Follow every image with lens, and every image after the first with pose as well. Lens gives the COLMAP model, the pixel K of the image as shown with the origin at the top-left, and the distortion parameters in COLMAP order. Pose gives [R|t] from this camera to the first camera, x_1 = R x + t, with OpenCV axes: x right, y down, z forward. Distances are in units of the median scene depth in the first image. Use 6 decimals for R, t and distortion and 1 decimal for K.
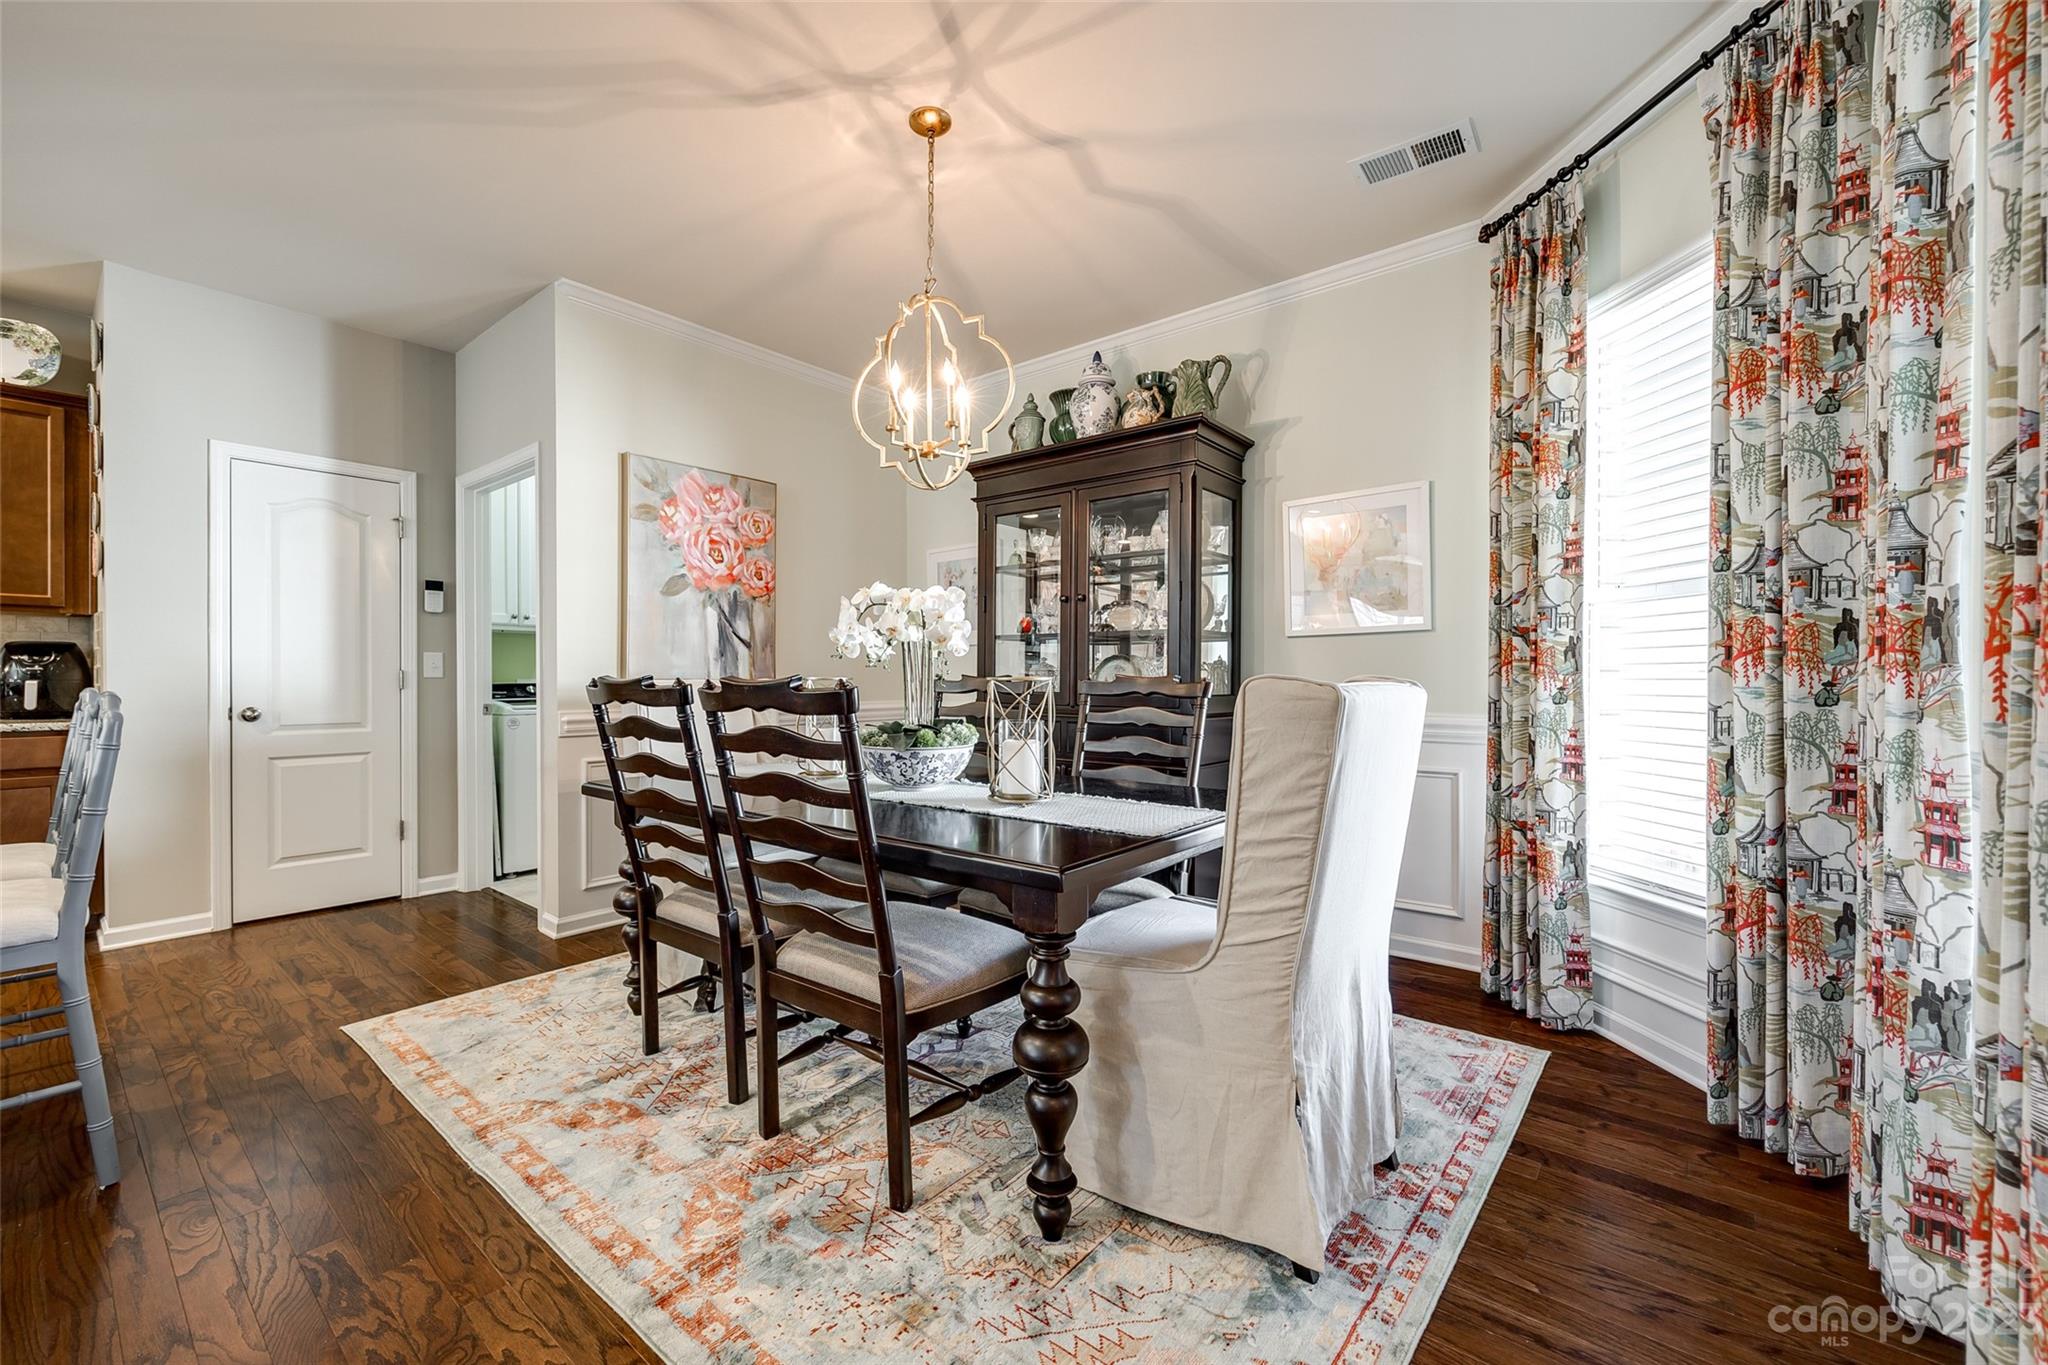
lens RADIAL K [[823.2, 0, 1024.0], [0, 823.2, 682.5], [0, 0, 1]] dist [-0.003080, -0.000259]
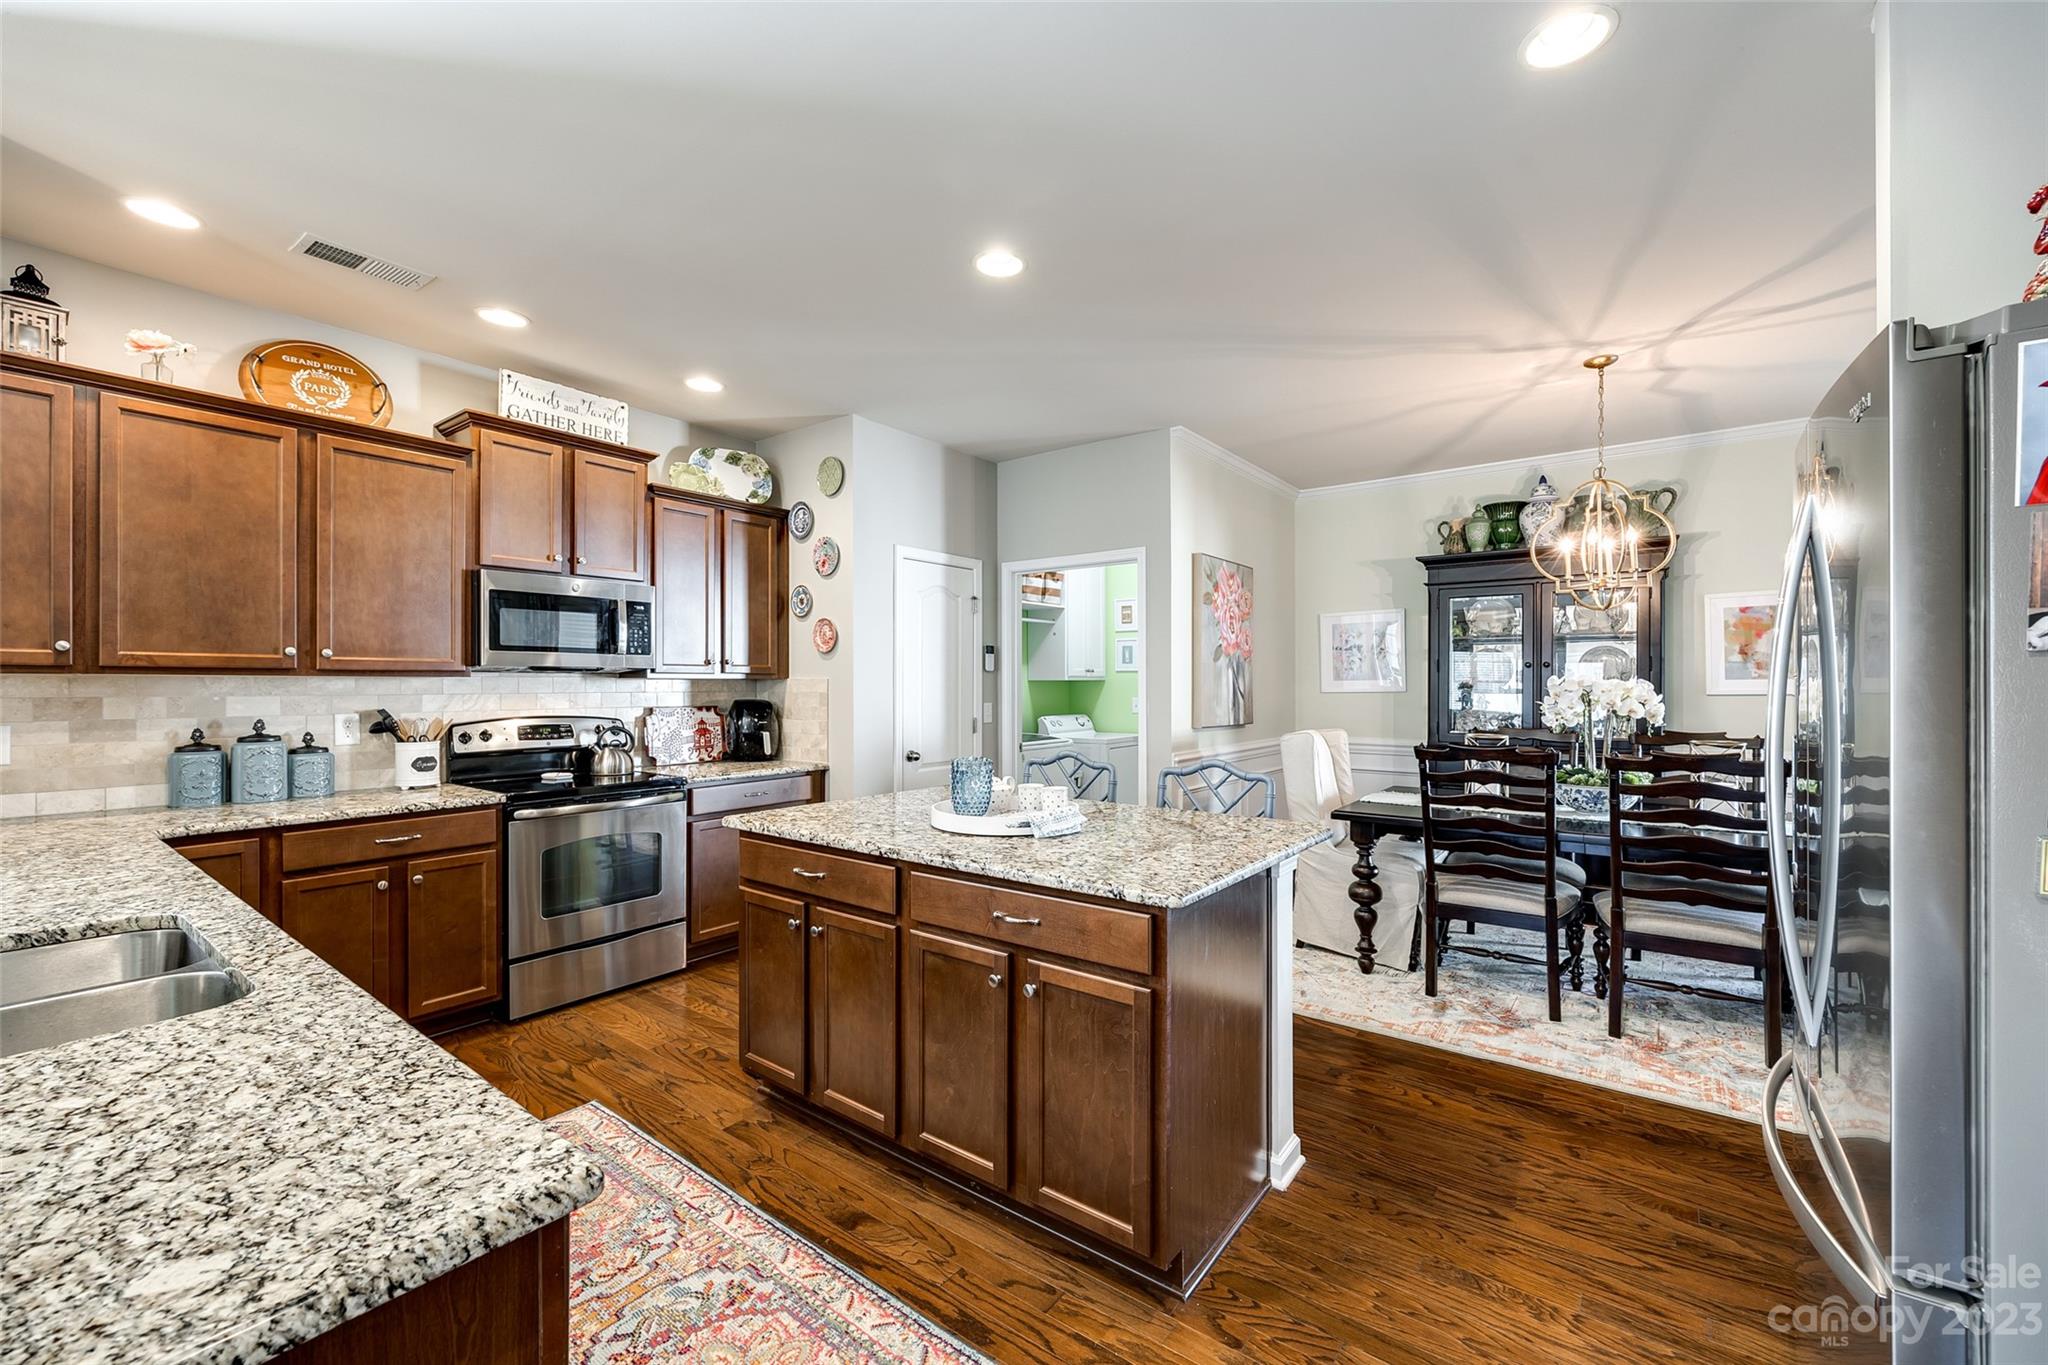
lens RADIAL K [[823.2, 0, 1024.0], [0, 823.2, 682.5], [0, 0, 1]] dist [-0.003080, -0.000259]
pose [[0.999784, -0.001160, 0.020741, -0.756495], [0.001402, 0.999931, -0.011658, -0.057924], [-0.020726, 0.011684, 0.999717, -0.283275]]
